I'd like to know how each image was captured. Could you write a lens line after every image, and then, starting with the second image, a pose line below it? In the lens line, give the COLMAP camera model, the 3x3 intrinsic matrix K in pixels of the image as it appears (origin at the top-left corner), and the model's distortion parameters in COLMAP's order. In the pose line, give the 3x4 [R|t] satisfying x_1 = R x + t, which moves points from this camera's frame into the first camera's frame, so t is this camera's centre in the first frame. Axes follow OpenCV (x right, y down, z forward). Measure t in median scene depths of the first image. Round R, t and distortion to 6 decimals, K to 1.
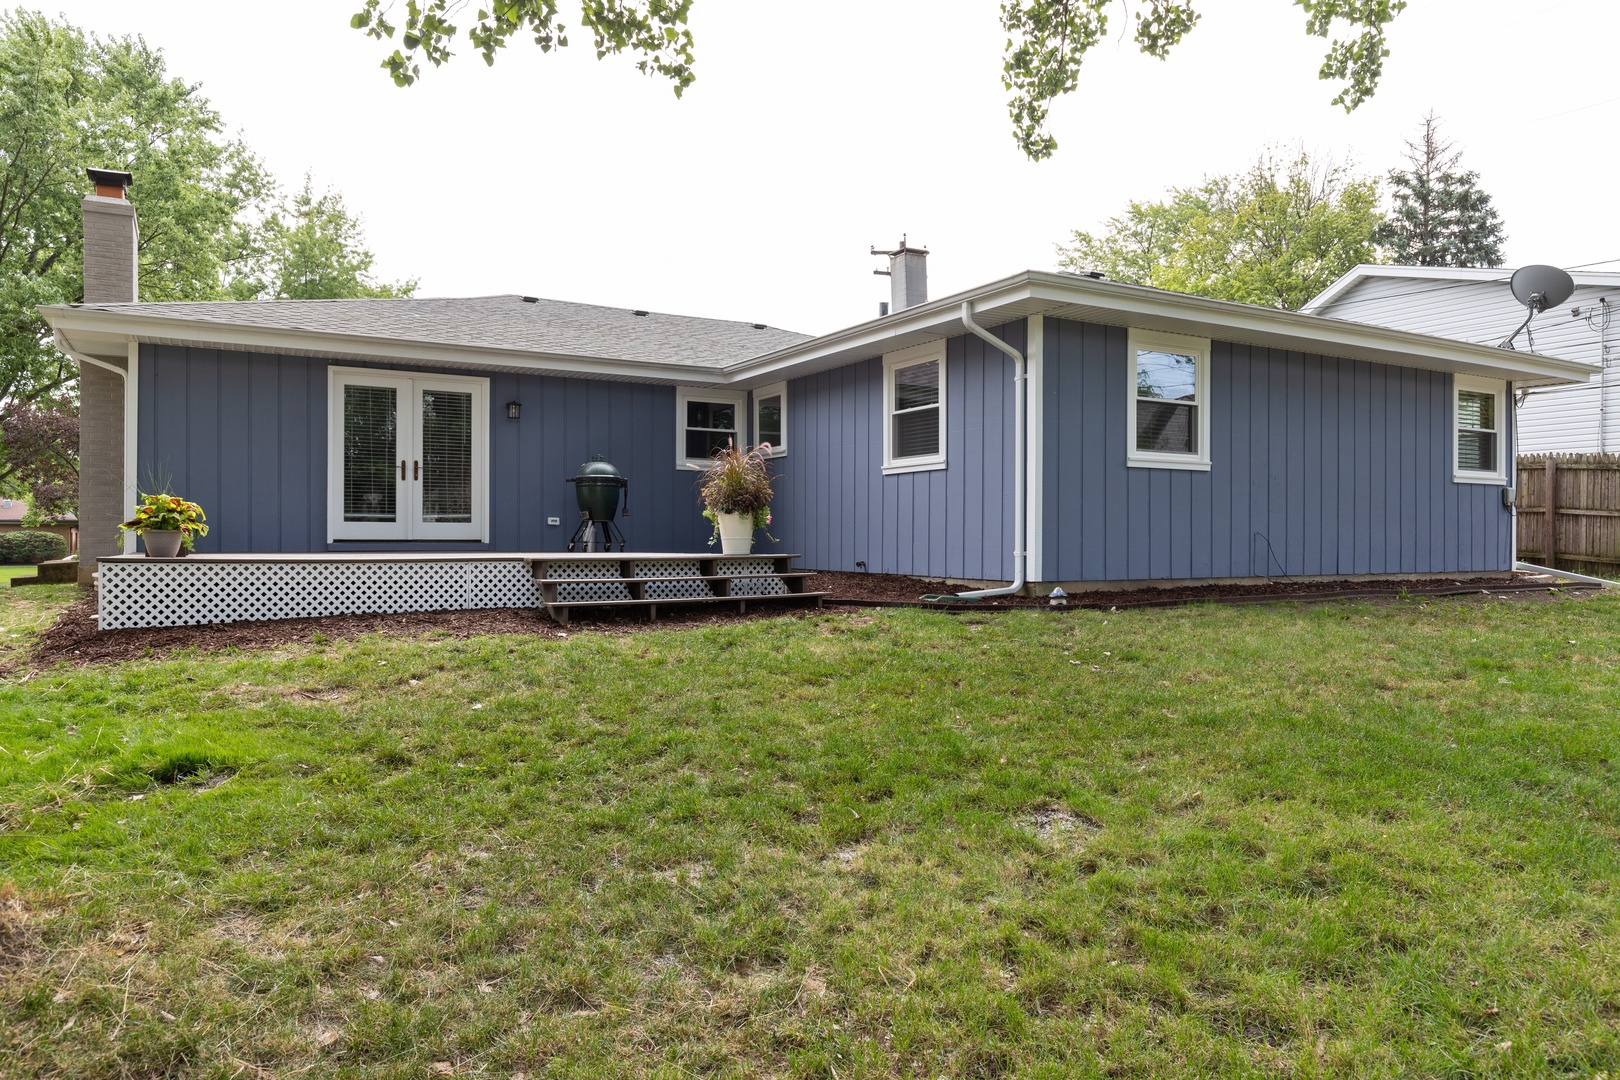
lens RADIAL K [[1100.5, 0, 814.2], [0, 1100.5, 545.7], [0, 0, 1]] dist [-0.010946, 0.020148]
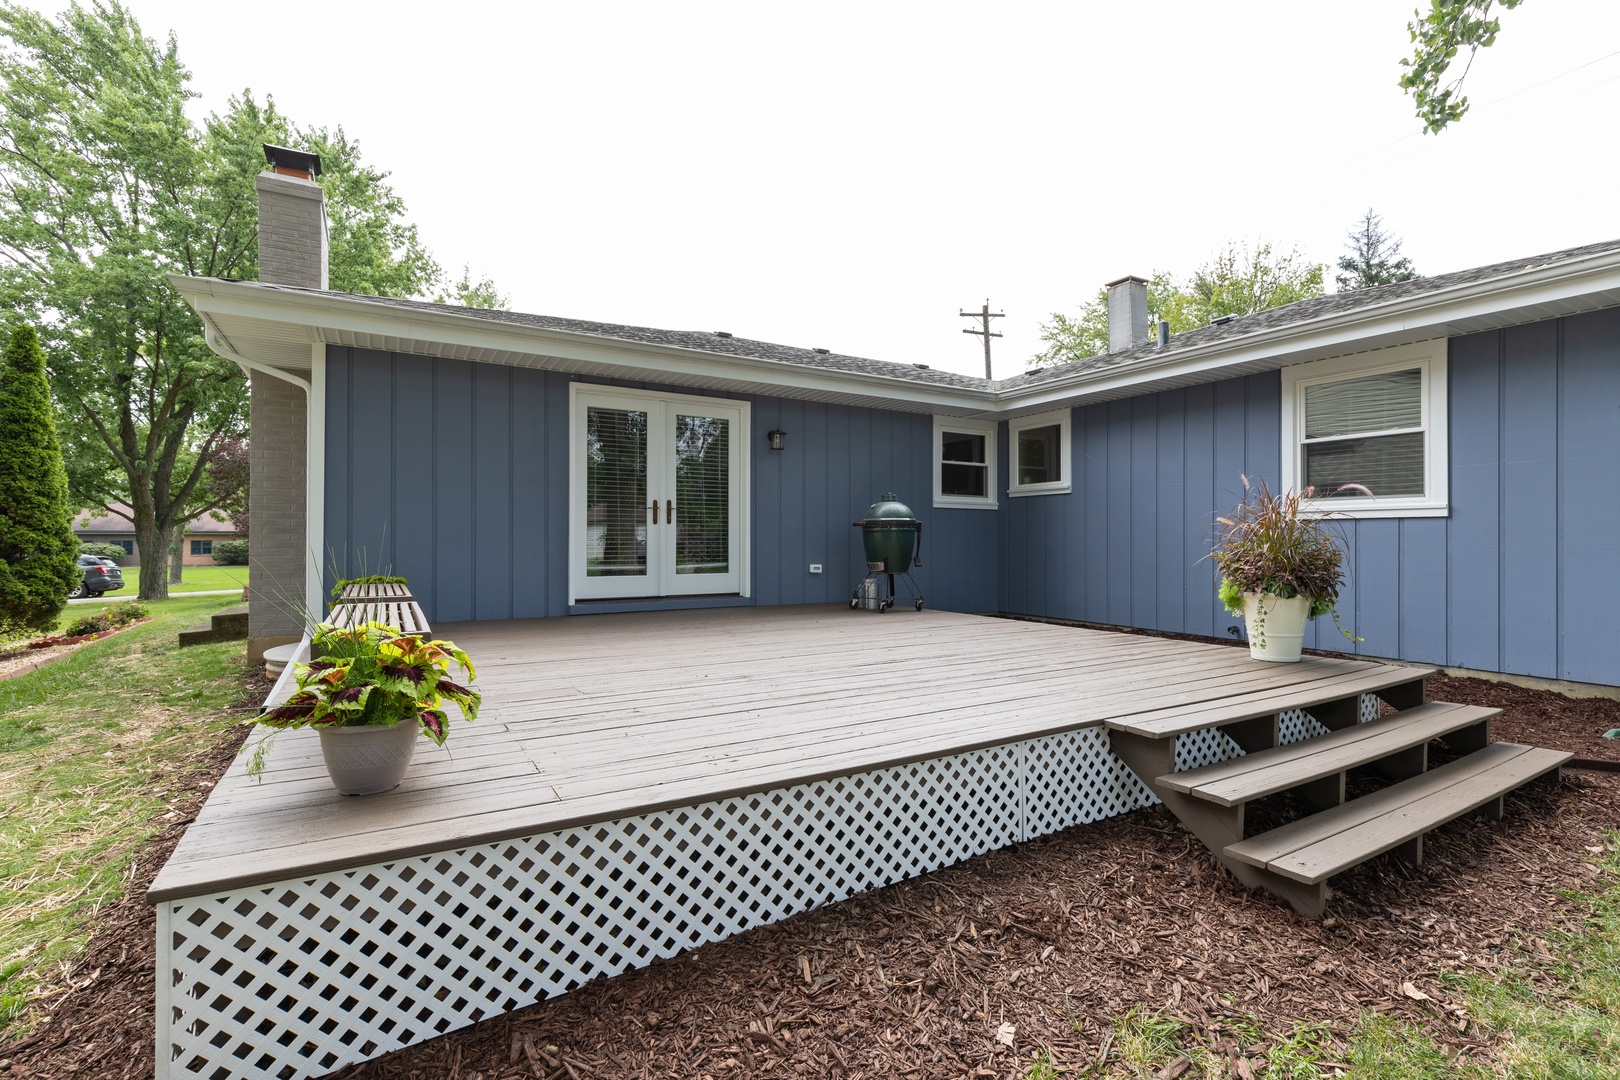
lens RADIAL K [[733.6, 0, 806.8], [0, 733.6, 537.8], [0, 0, 1]] dist [0.012066, -0.001312]
pose [[0.999840, -0.000832, 0.017887, -0.265133], [0.000920, 0.999988, -0.004908, -0.045680], [-0.017883, 0.004924, 0.999828, 0.440242]]
